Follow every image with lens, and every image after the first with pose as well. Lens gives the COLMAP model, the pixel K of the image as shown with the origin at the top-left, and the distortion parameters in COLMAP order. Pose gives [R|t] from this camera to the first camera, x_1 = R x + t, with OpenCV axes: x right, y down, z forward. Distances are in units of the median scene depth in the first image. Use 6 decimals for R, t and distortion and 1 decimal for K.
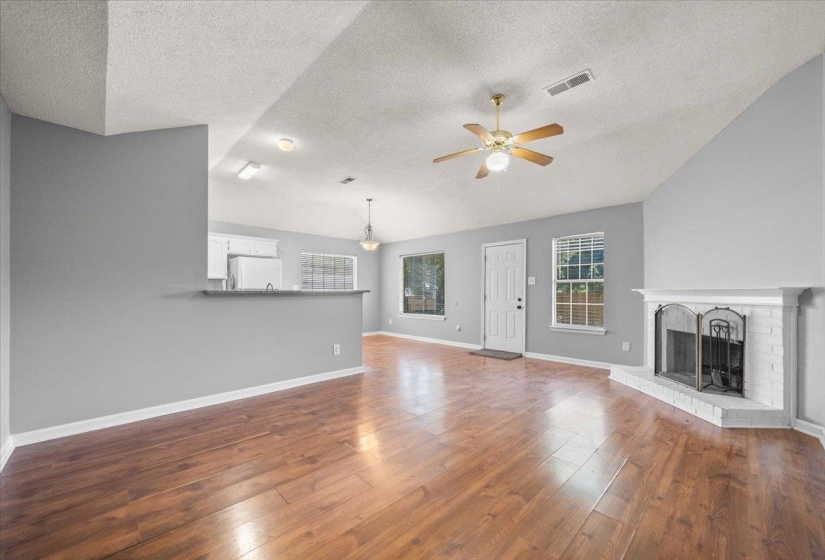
lens RADIAL K [[327.5, 0, 401.2], [0, 327.5, 292.9], [0, 0, 1]] dist [-0.001069, -0.000145]
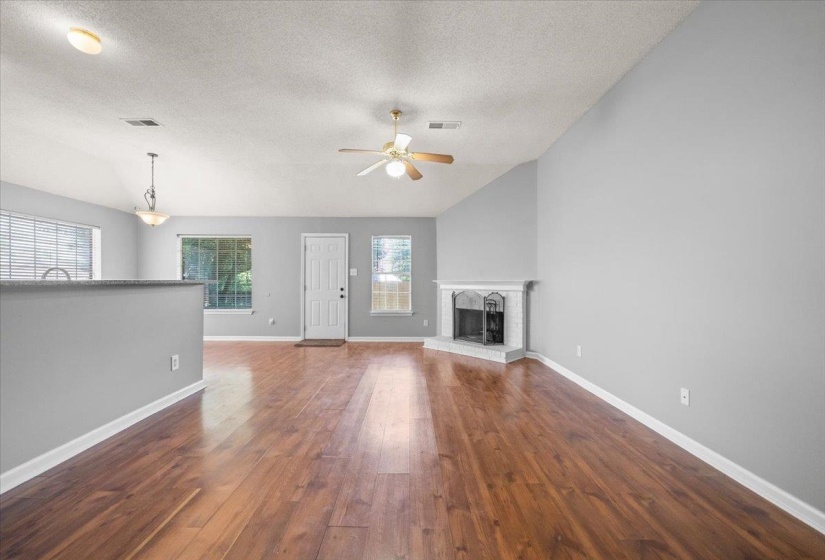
lens RADIAL K [[328.2, 0, 411.1], [0, 328.2, 284.2], [0, 0, 1]] dist [-0.000978, -0.000126]
pose [[0.680956, -0.003080, 0.732318, -0.372001], [-0.001646, 0.999982, 0.005736, -0.004140], [-0.732322, -0.005112, 0.680939, 0.131646]]
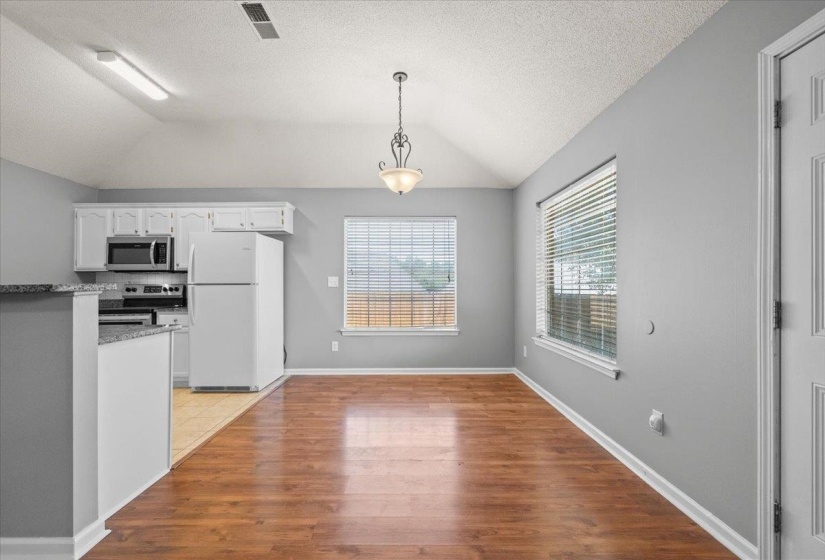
lens RADIAL K [[352.3, 0, 410.2], [0, 352.3, 284.8], [0, 0, 1]] dist [-0.000631, -0.000024]
pose [[0.741695, -0.009275, -0.670673, 0.344810], [0.004706, 0.999952, -0.008625, -0.001907], [0.670721, 0.003241, 0.741703, 1.030678]]
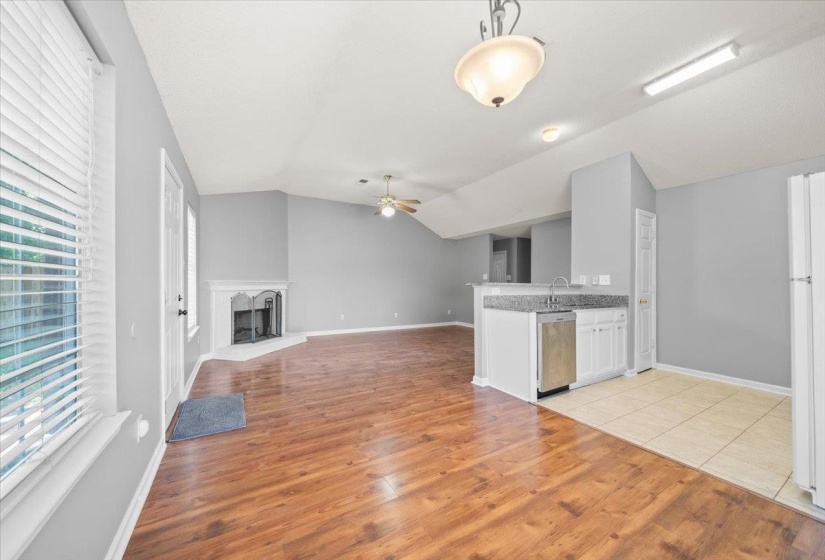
lens RADIAL K [[304.8, 0, 412.5], [0, 304.8, 280.0], [0, 0, 1]] dist [-0.000597, -0.000078]
pose [[-0.977293, -0.003424, 0.211864, -0.138852], [-0.005475, 0.999944, -0.009096, -0.007141], [-0.211821, -0.010050, -0.977257, 1.895039]]
